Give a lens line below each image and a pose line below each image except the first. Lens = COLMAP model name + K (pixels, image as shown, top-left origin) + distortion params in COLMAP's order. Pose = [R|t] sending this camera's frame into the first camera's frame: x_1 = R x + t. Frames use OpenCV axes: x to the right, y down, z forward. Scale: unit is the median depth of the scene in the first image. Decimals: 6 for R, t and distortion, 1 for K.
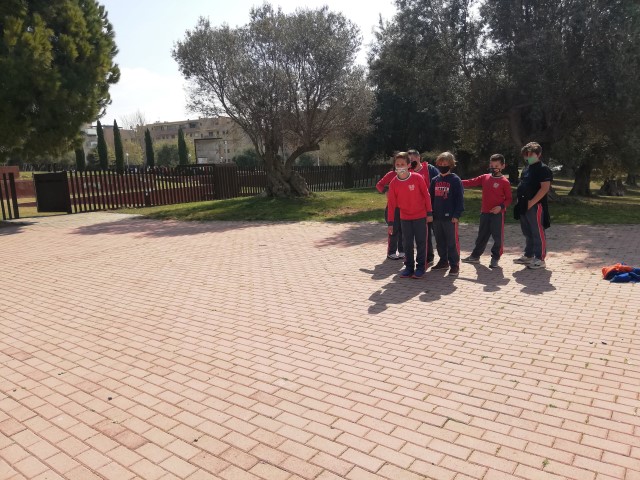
lens RADIAL K [[496.8, 0, 320.0], [0, 496.8, 240.0], [0, 0, 1]] dist [0.055113, -0.079738]
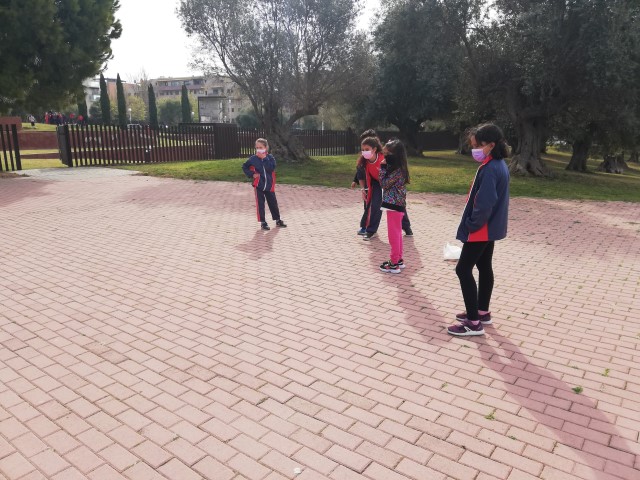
lens RADIAL K [[499.6, 0, 320.0], [0, 499.6, 240.0], [0, 0, 1]] dist [0.052397, -0.082232]
pose [[0.999053, 0.043410, -0.003071, 0.018144], [-0.043091, 0.996642, 0.069624, 0.001693], [0.006084, -0.069426, 0.997569, -0.031223]]
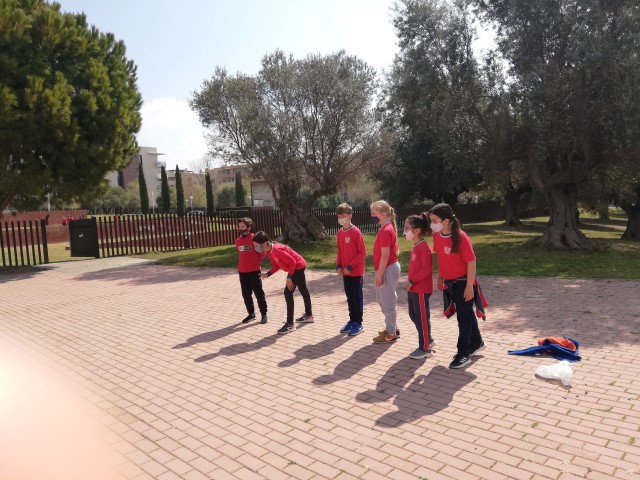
lens RADIAL K [[499.9, 0, 318.6], [0, 499.9, 246.8], [0, 0, 1]] dist [0.066217, -0.136815]
pose [[0.991098, -0.000291, -0.133136, 0.102935], [-0.008394, 0.997871, -0.064674, -0.014364], [0.132871, 0.065216, 0.988985, 0.035786]]
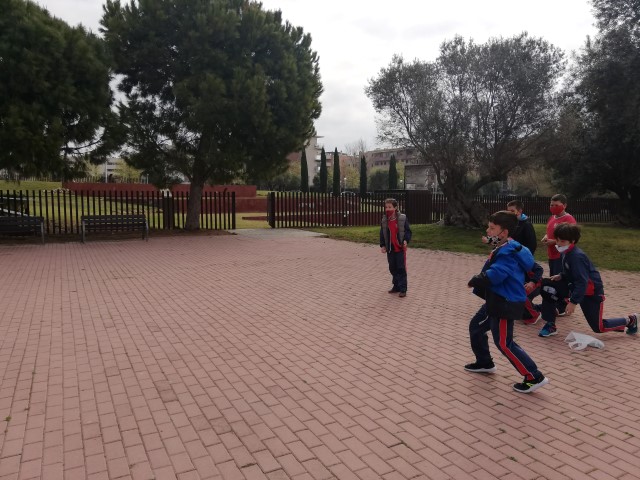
lens RADIAL K [[492.6, 0, 302.4], [0, 492.6, 241.5], [0, 0, 1]] dist [0.047597, -0.058180]
pose [[0.895375, 0.085377, -0.437051, 0.081693], [-0.105468, 0.994182, -0.021858, -0.004249], [0.432643, 0.065666, 0.899171, -0.012674]]
